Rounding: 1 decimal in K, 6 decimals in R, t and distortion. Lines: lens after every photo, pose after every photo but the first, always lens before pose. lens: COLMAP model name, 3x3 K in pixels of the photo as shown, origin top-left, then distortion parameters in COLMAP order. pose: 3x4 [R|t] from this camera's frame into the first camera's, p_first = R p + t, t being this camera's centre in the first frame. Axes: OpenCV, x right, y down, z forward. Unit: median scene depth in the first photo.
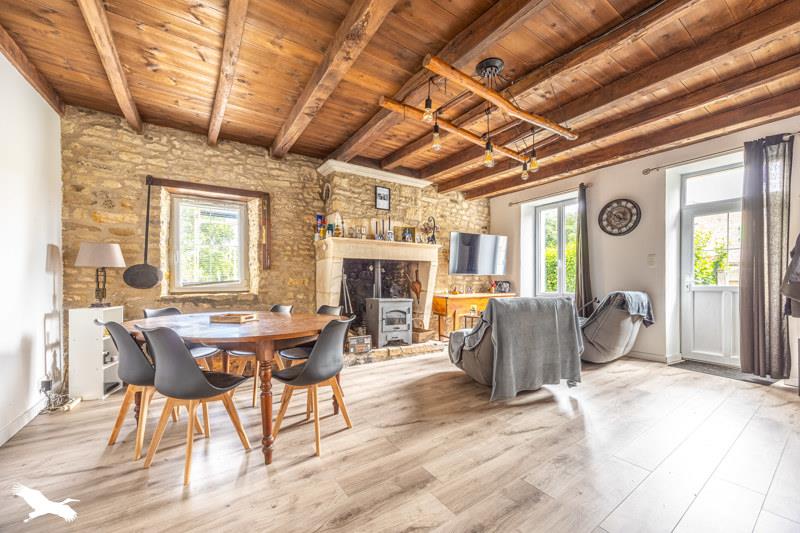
lens RADIAL K [[306.3, 0, 400.0], [0, 306.3, 278.9], [0, 0, 1]] dist [0.007358, -0.000120]
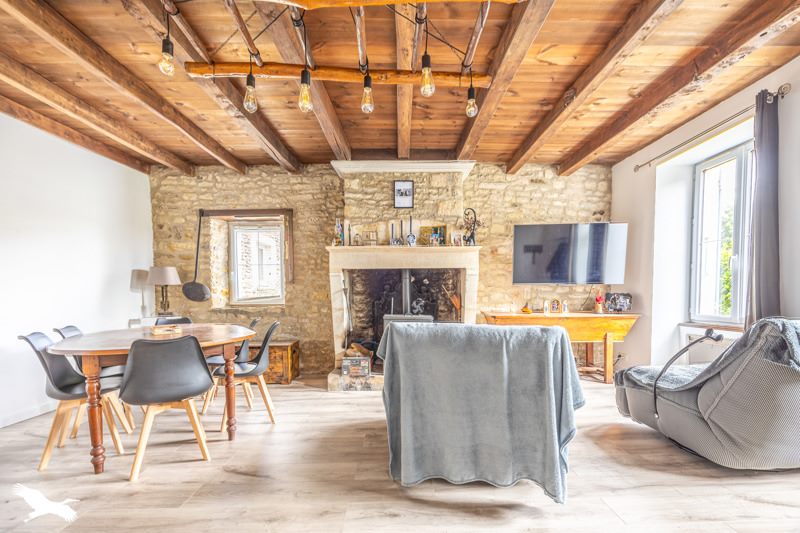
lens RADIAL K [[311.6, 0, 401.8], [0, 311.6, 304.5], [0, 0, 1]] dist [-0.001653, 0.000032]
pose [[0.843908, 0.014152, -0.536302, 0.438974], [0.007983, 0.999210, 0.038929, 0.001245], [0.536429, -0.037133, 0.843128, 0.308962]]
